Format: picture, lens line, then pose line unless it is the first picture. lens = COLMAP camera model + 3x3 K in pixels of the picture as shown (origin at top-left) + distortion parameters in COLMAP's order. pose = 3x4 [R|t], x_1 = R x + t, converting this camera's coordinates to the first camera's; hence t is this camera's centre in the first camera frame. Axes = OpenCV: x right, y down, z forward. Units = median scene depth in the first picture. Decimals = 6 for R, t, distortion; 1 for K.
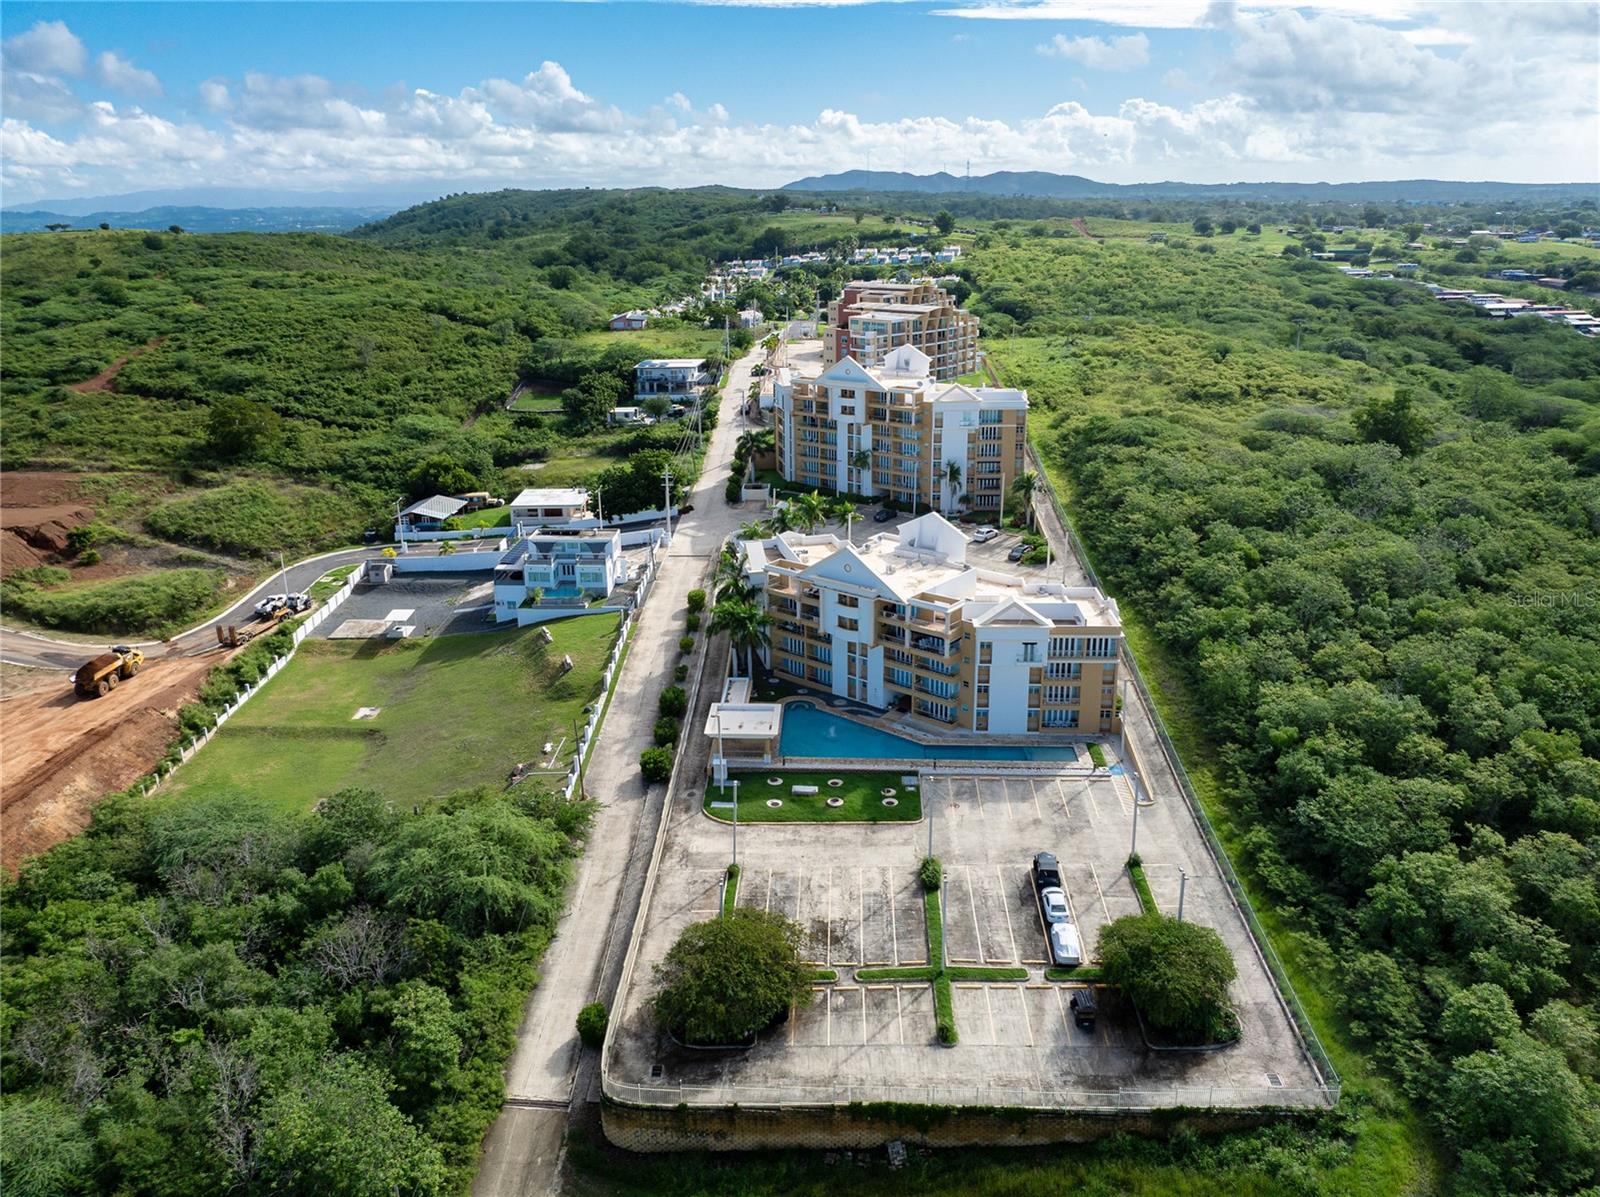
lens RADIAL K [[785.8, 0, 800.0], [0, 785.8, 598.5], [0, 0, 1]] dist [0.000090, -0.000036]
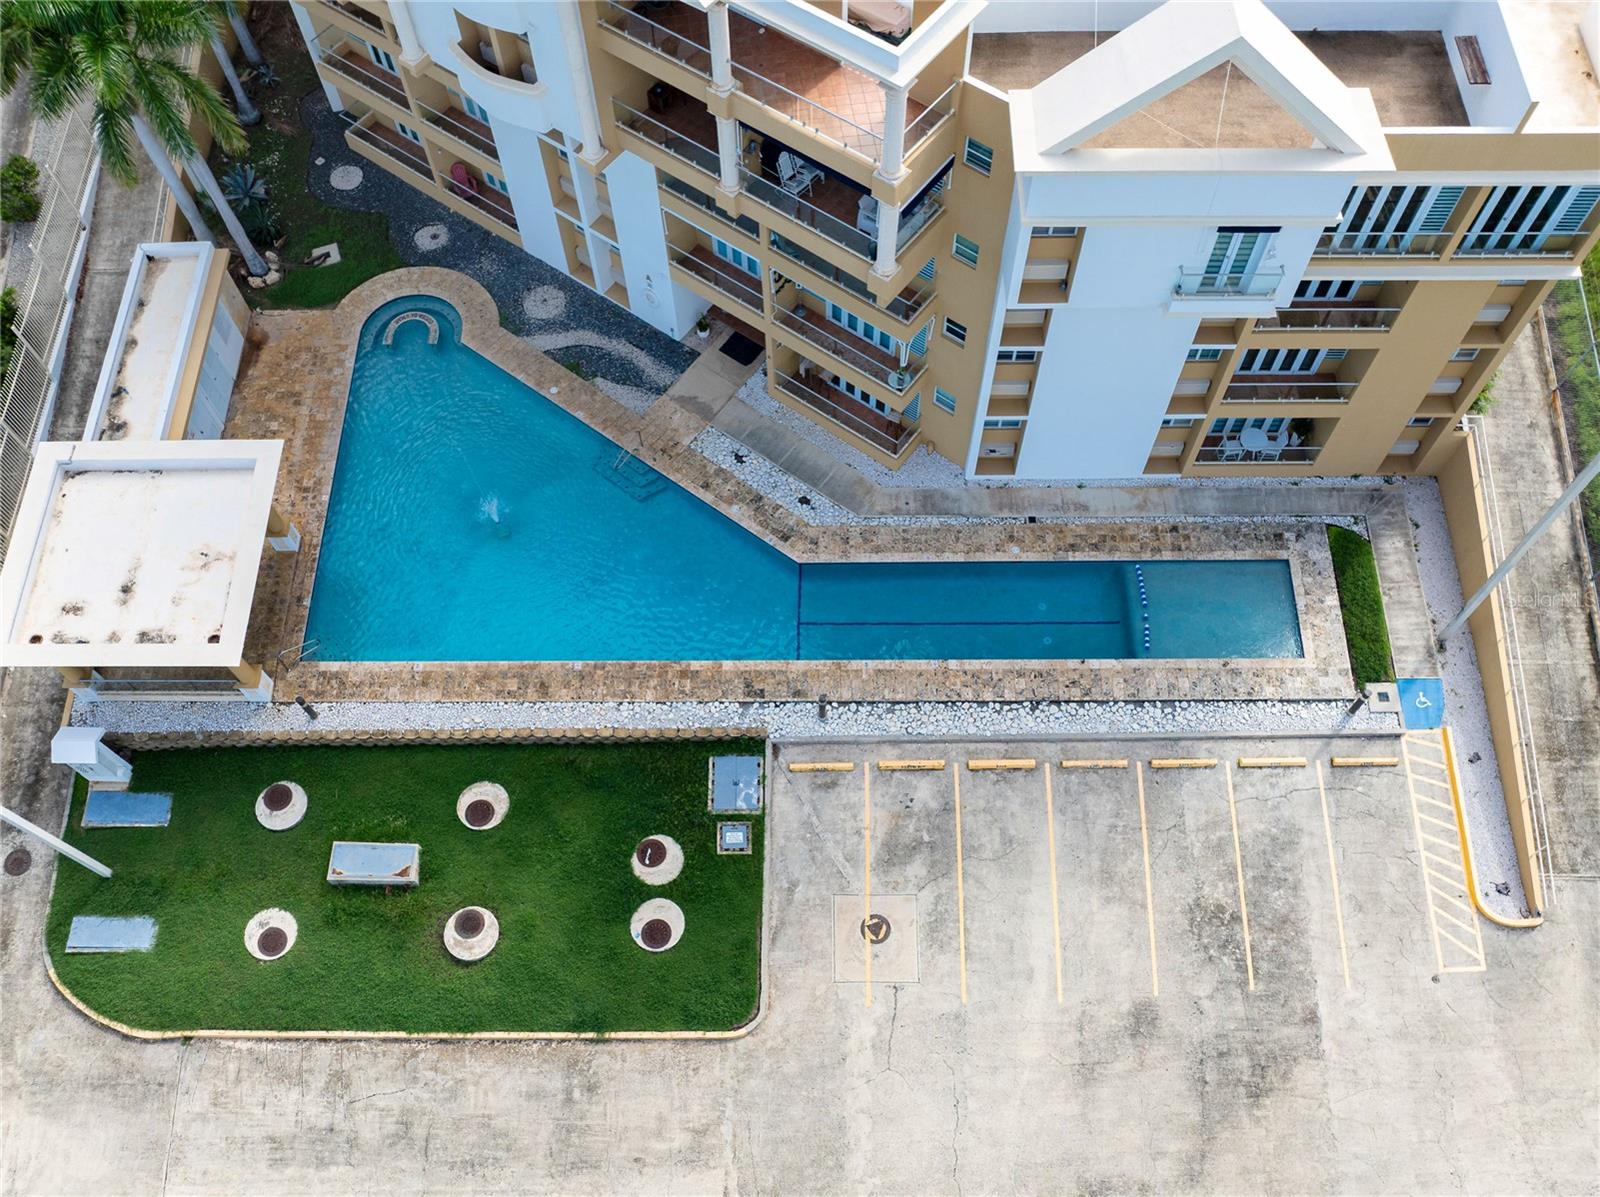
lens RADIAL K [[1007.7, 0, 800.0], [0, 1007.7, 598.5], [0, 0, 1]] dist [-0.029429, 0.000888]
pose [[0.996369, -0.076220, 0.037949, 0.152549], [0.023457, 0.674172, 0.738202, -0.091081], [-0.081850, -0.734631, 0.673511, 0.780380]]
